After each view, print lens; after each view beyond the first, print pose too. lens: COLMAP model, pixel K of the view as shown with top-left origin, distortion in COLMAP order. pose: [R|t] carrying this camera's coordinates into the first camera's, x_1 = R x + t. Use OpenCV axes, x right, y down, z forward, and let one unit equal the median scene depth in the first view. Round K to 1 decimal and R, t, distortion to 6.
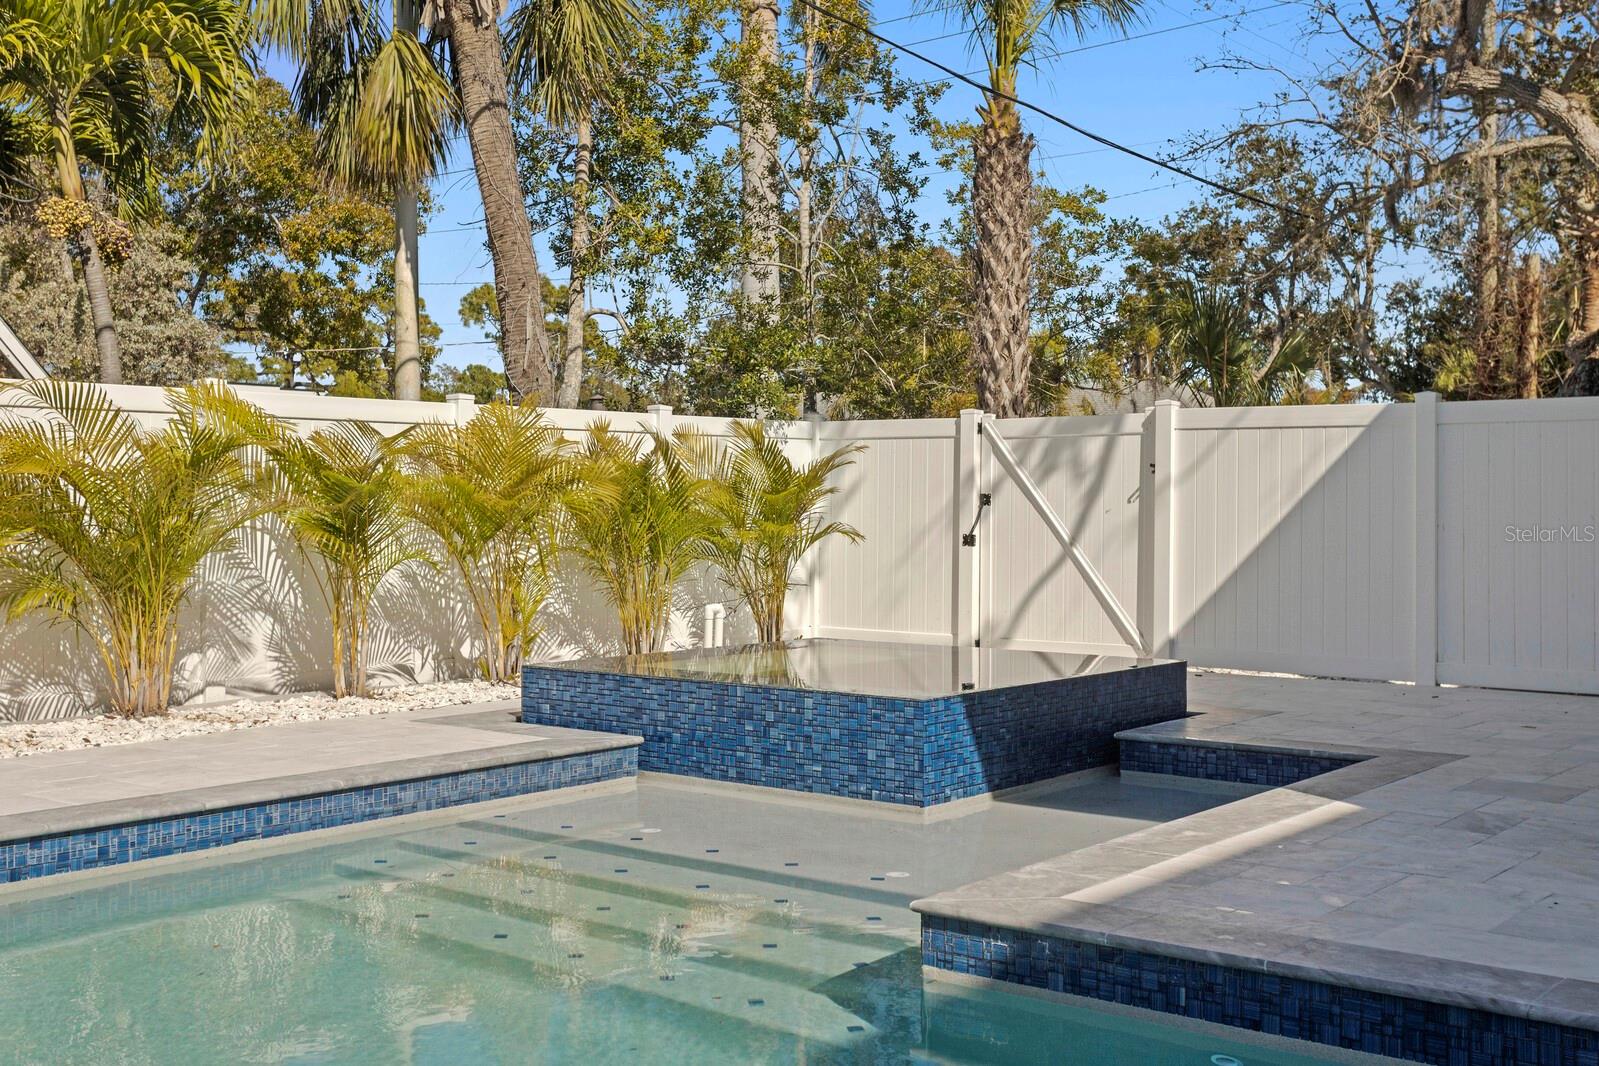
lens RADIAL K [[1775.3, 0, 803.8], [0, 1775.3, 520.4], [0, 0, 1]] dist [0.026515, 0.000000]
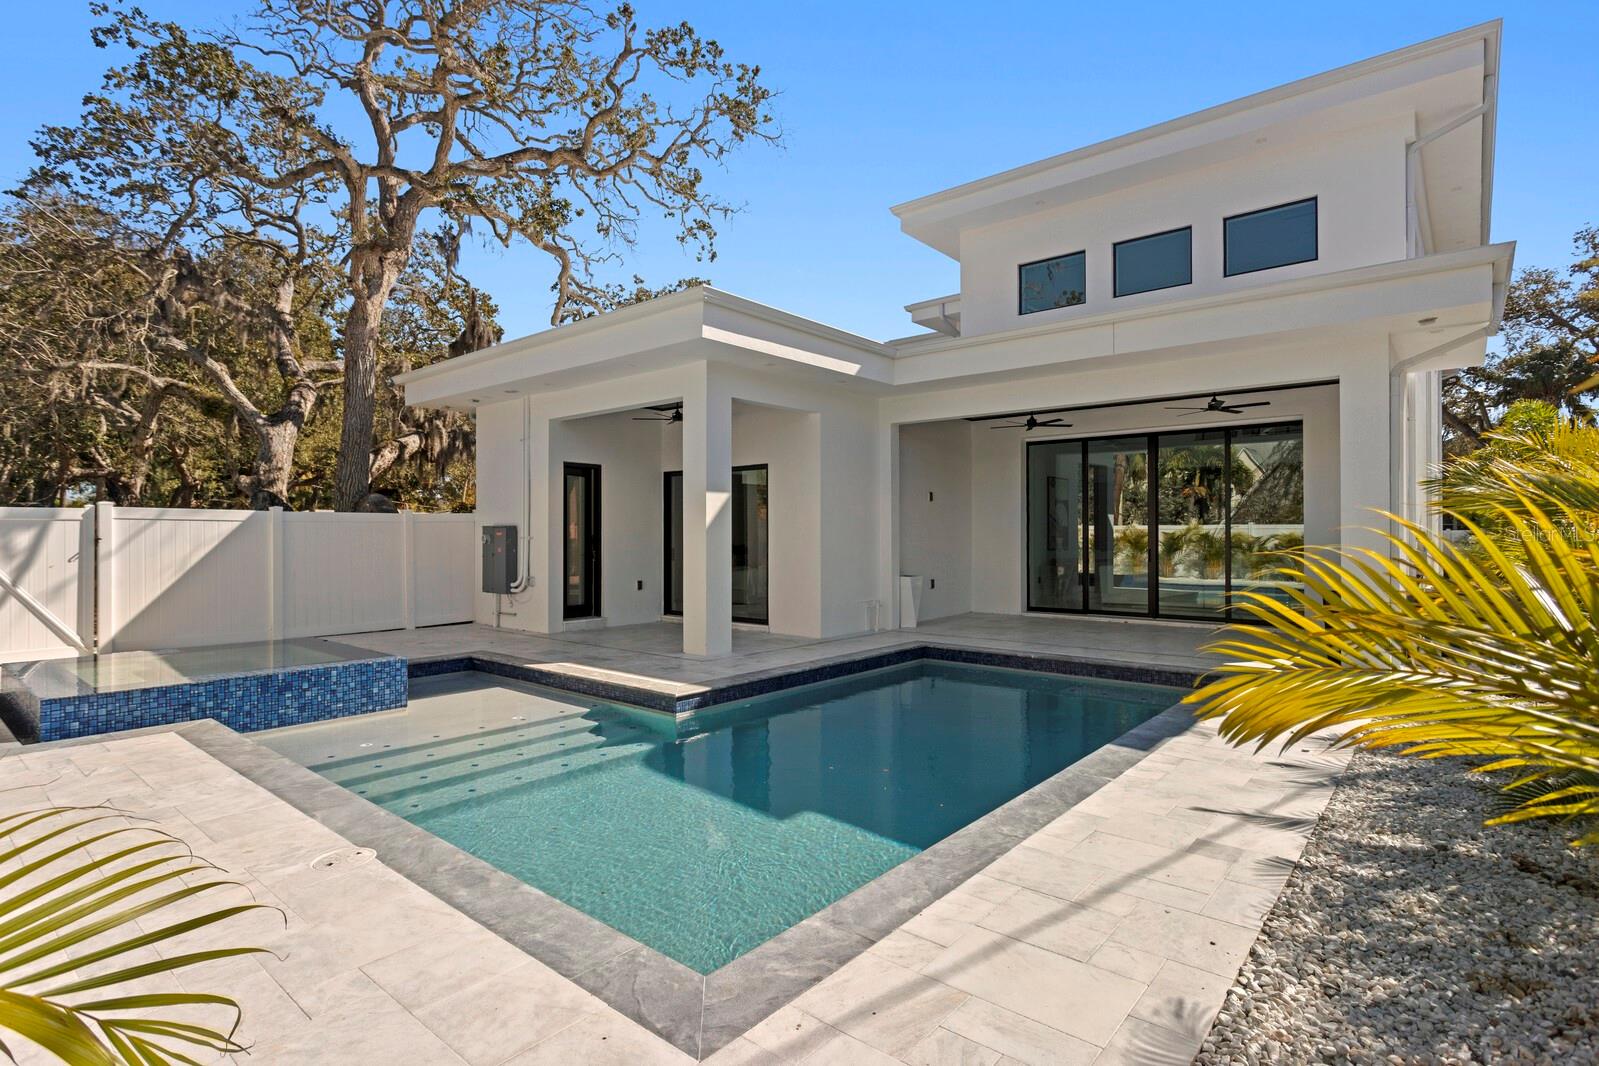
lens RADIAL K [[806.4, 0, 807.3], [0, 806.4, 532.2], [0, 0, 1]] dist [-0.006508, 0.000967]
pose [[0.043532, -0.002274, 0.999049, -0.576336], [0.009323, 0.999955, 0.001870, -0.034031], [-0.999009, 0.009233, 0.043551, 0.286188]]
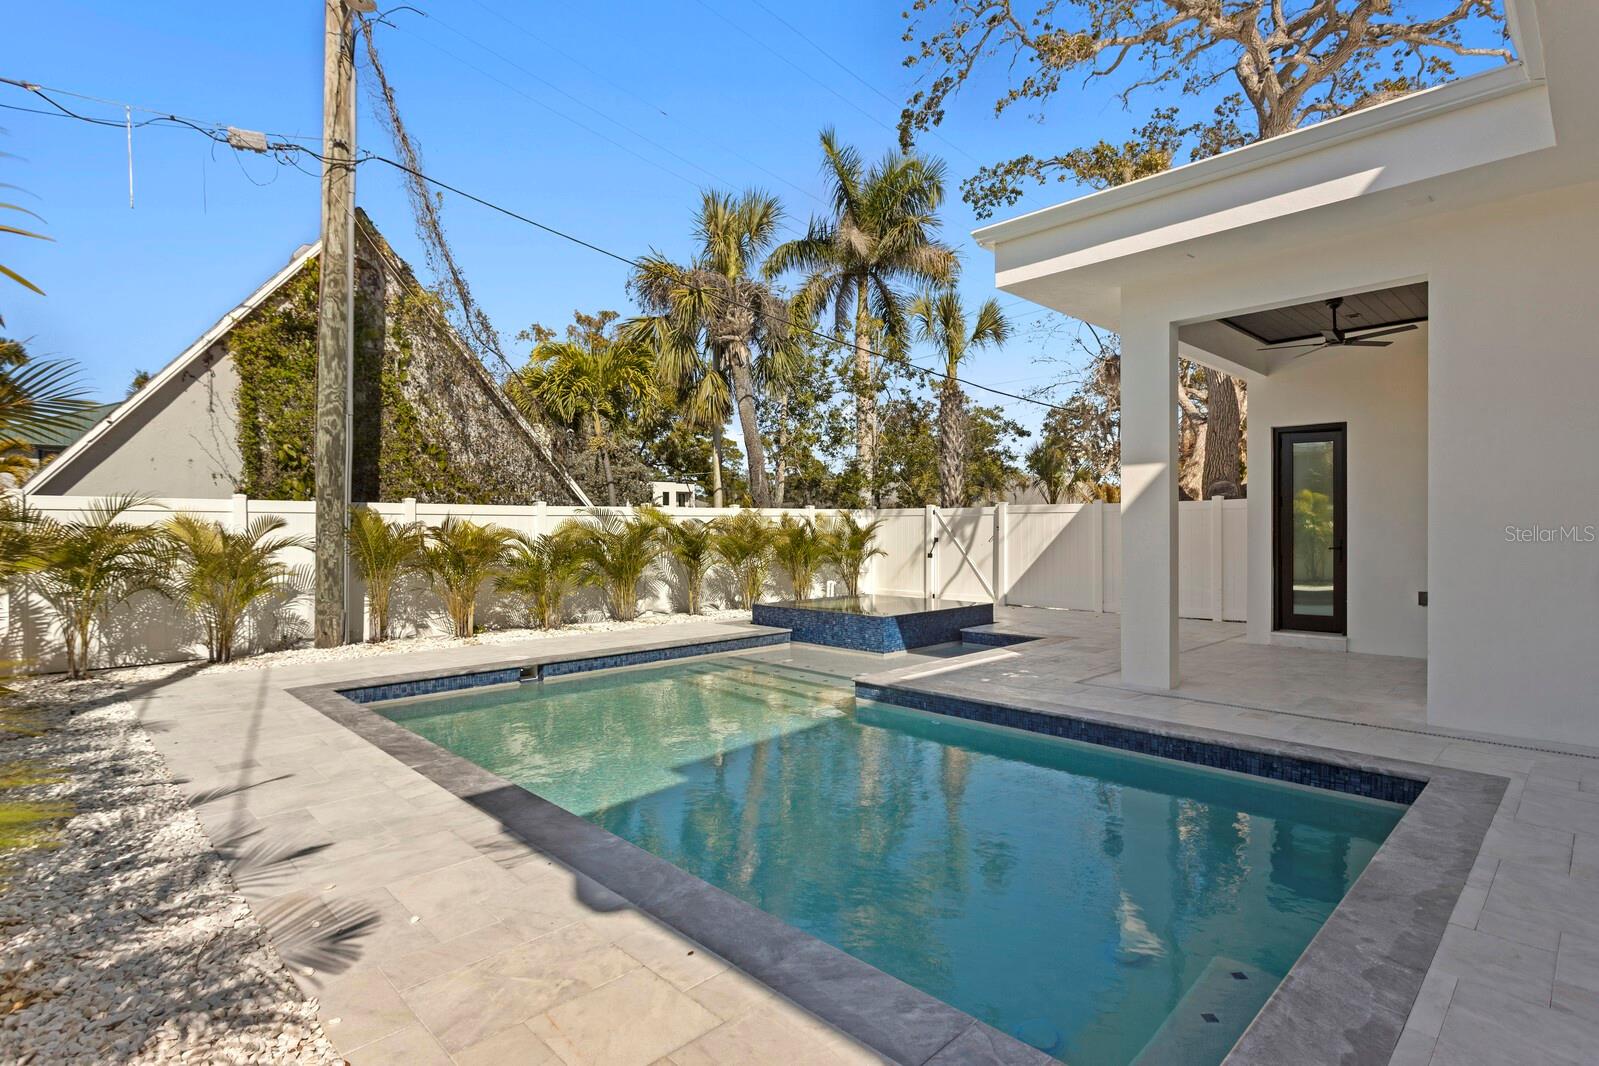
lens RADIAL K [[806.4, 0, 800.3], [0, 806.4, 541.2], [0, 0, 1]] dist [-0.006508, 0.000967]
pose [[0.990920, -0.006682, -0.134289, 0.071475], [0.007640, 0.999949, 0.006615, -0.021278], [0.134237, -0.007580, 0.990920, -0.210401]]
